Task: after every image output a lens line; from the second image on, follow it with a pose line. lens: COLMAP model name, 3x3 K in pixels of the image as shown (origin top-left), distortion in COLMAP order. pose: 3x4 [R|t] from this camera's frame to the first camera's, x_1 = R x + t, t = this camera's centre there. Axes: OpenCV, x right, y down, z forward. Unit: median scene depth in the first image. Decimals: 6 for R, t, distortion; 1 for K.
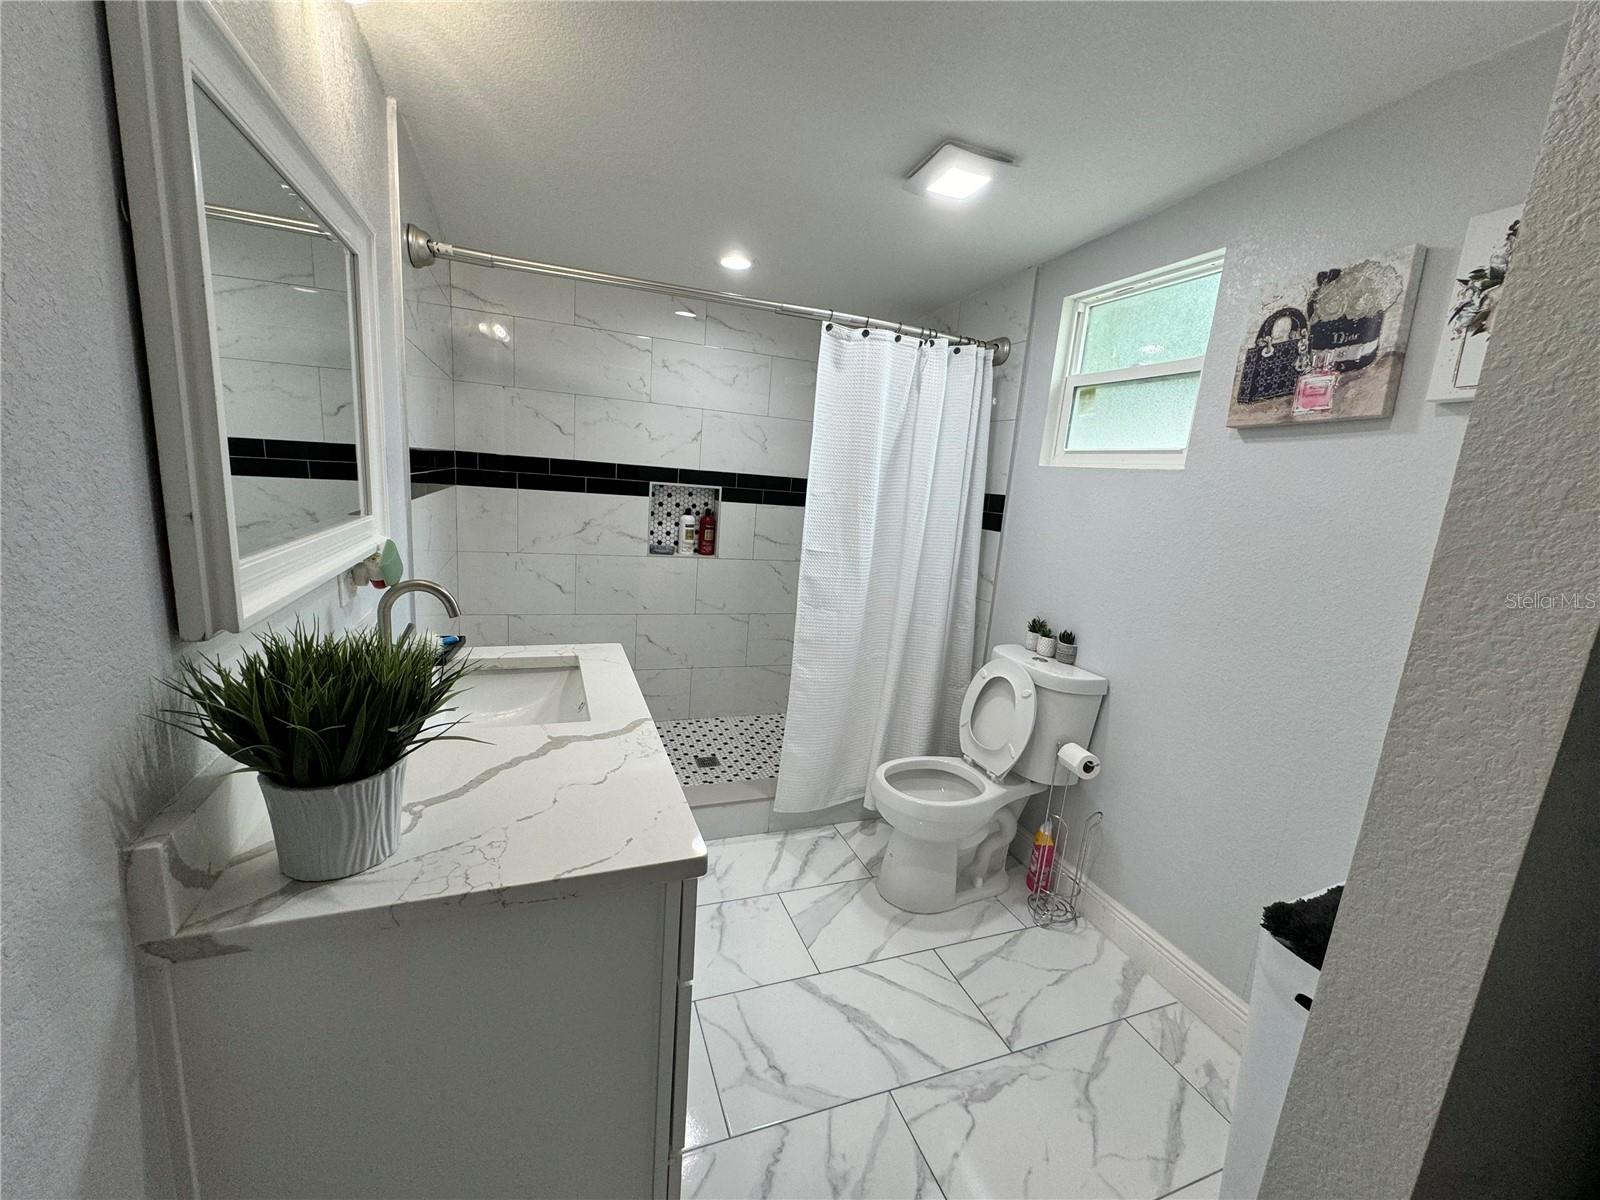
lens RADIAL K [[634.3, 0, 796.3], [0, 634.3, 595.5], [0, 0, 1]] dist [-0.003015, 0.000027]
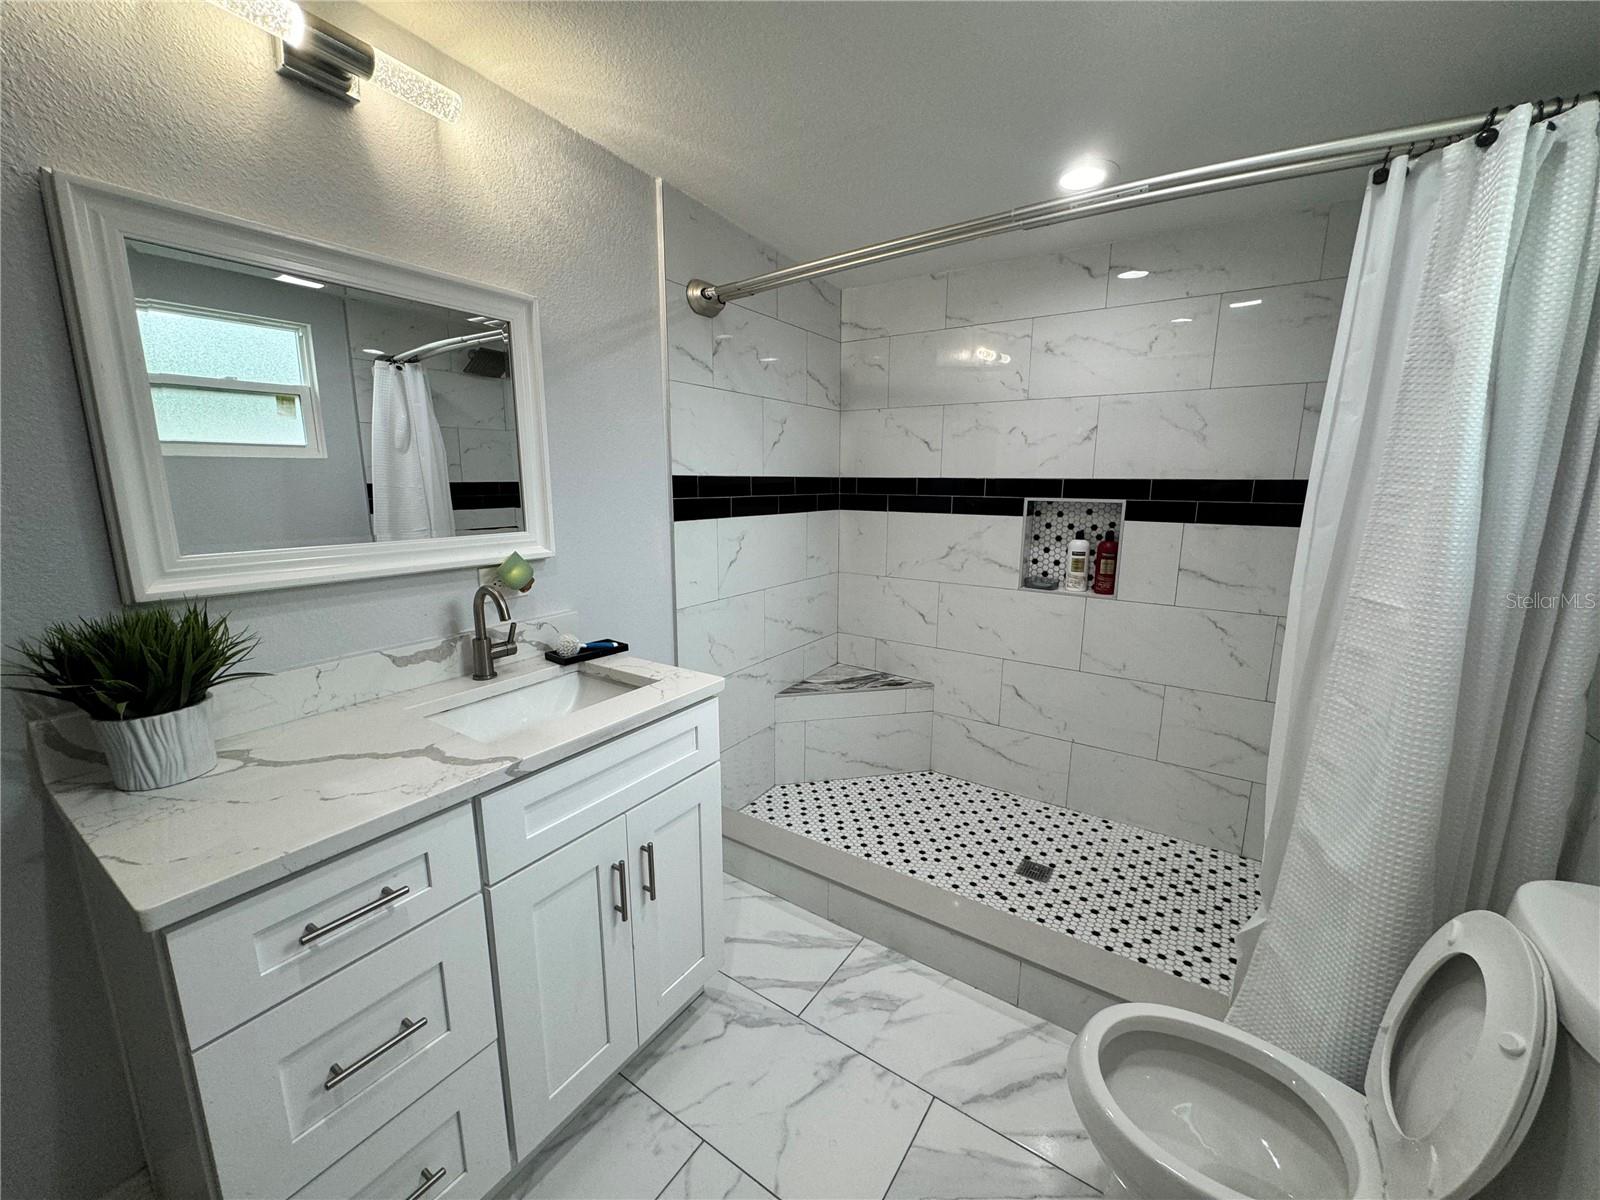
lens RADIAL K [[634.3, 0, 803.3], [0, 634.3, 597.7], [0, 0, 1]] dist [-0.003015, 0.000027]
pose [[0.572403, 0.075943, -0.816448, 0.264711], [-0.111354, 0.993677, 0.014359, -0.032149], [0.812376, 0.082696, 0.577241, 0.305318]]
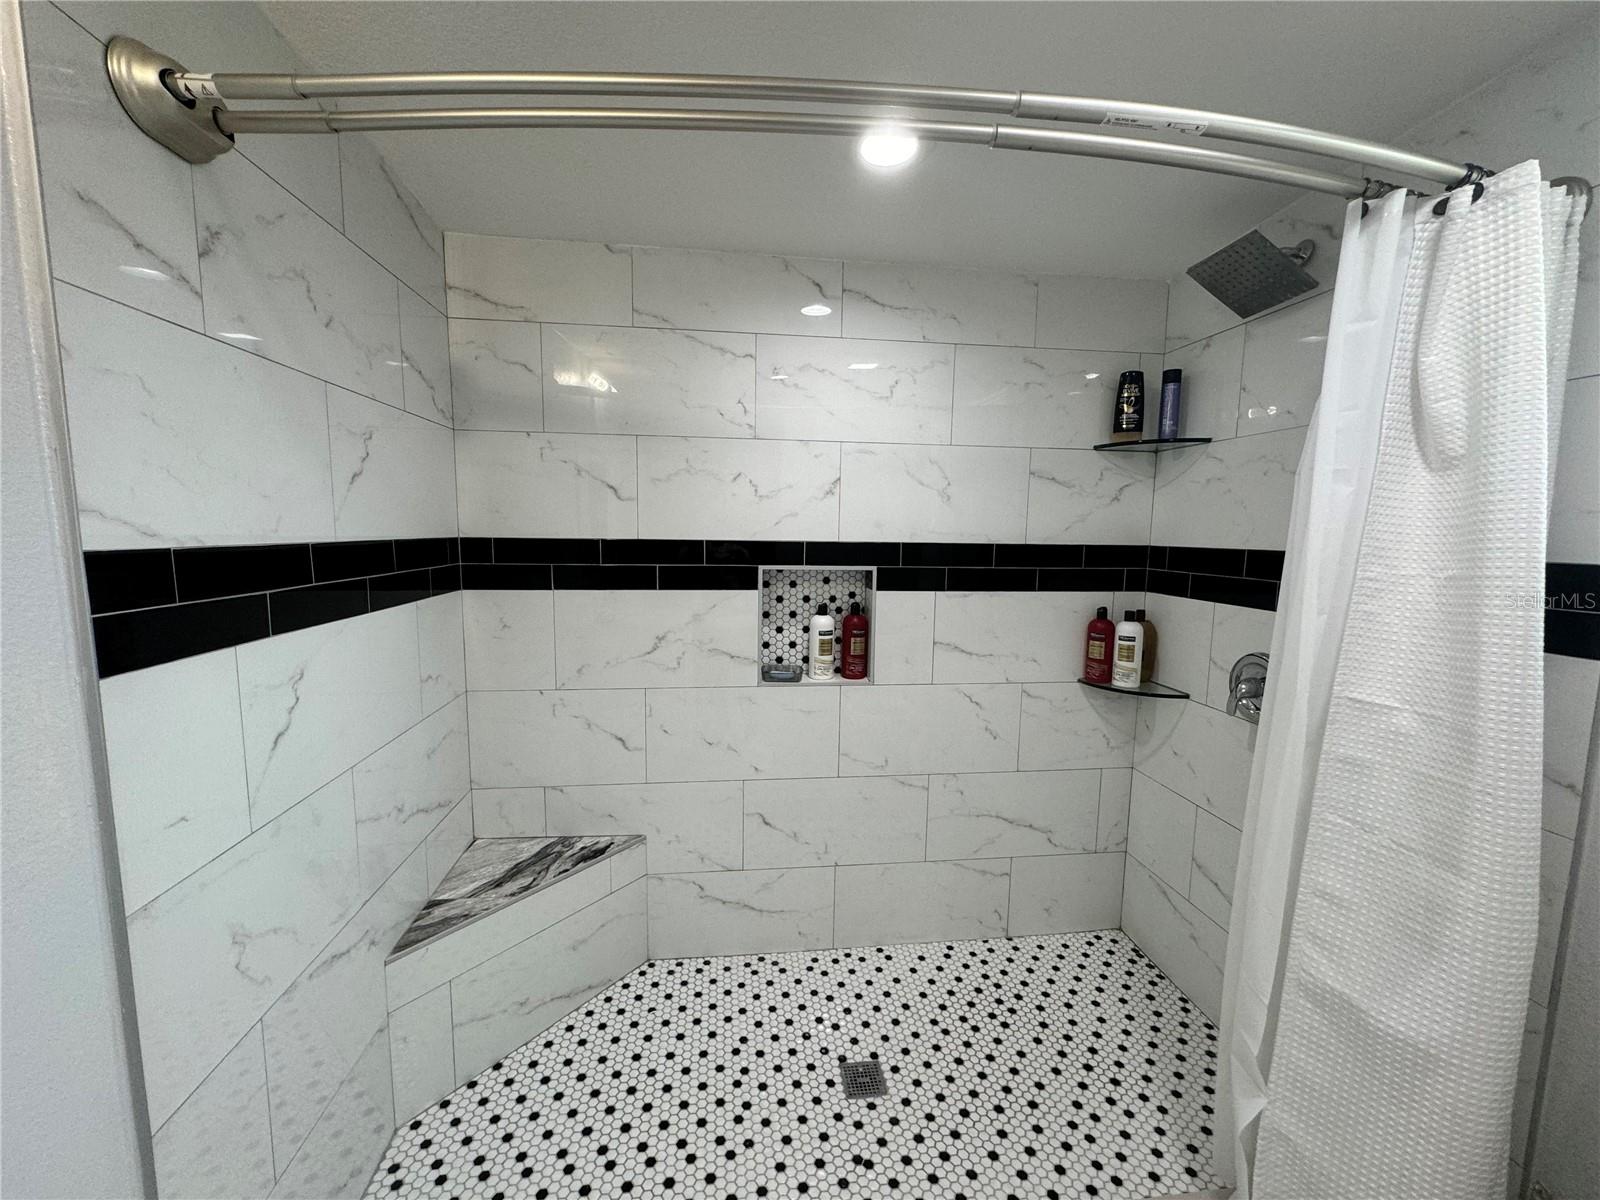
lens RADIAL K [[634.3, 0, 796.6], [0, 634.3, 599.5], [0, 0, 1]] dist [-0.003015, 0.000027]
pose [[0.967102, -0.037824, -0.251560, -0.040975], [0.016477, 0.996122, -0.086430, -0.090006], [0.253854, 0.079442, 0.963975, 0.406033]]
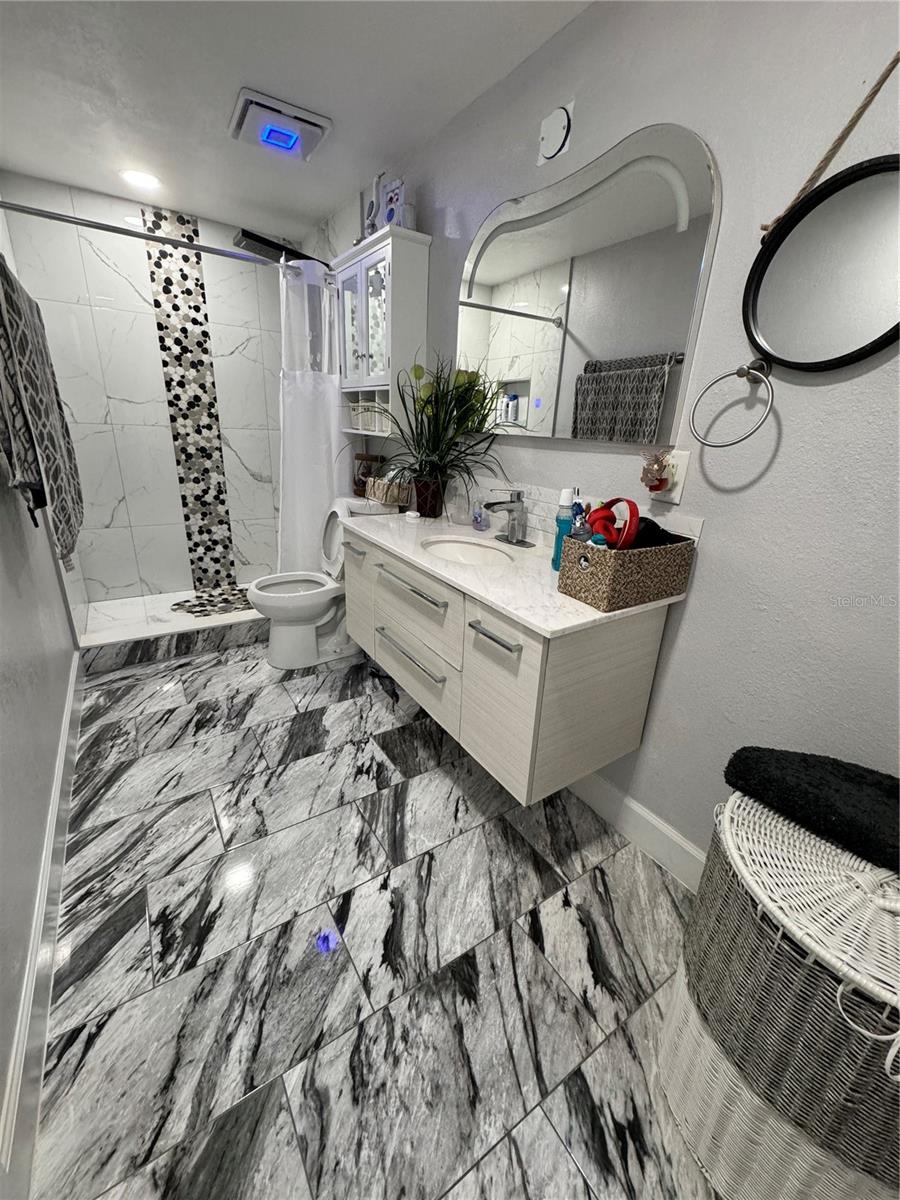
lens RADIAL K [[475.7, 0, 449.0], [0, 475.7, 596.6], [0, 0, 1]] dist [-0.003015, 0.000027]
pose [[-0.972241, -0.048020, -0.229002, -0.526174], [-0.157533, 0.857999, 0.488898, -0.405467], [0.173007, 0.511401, -0.841747, 1.408397]]
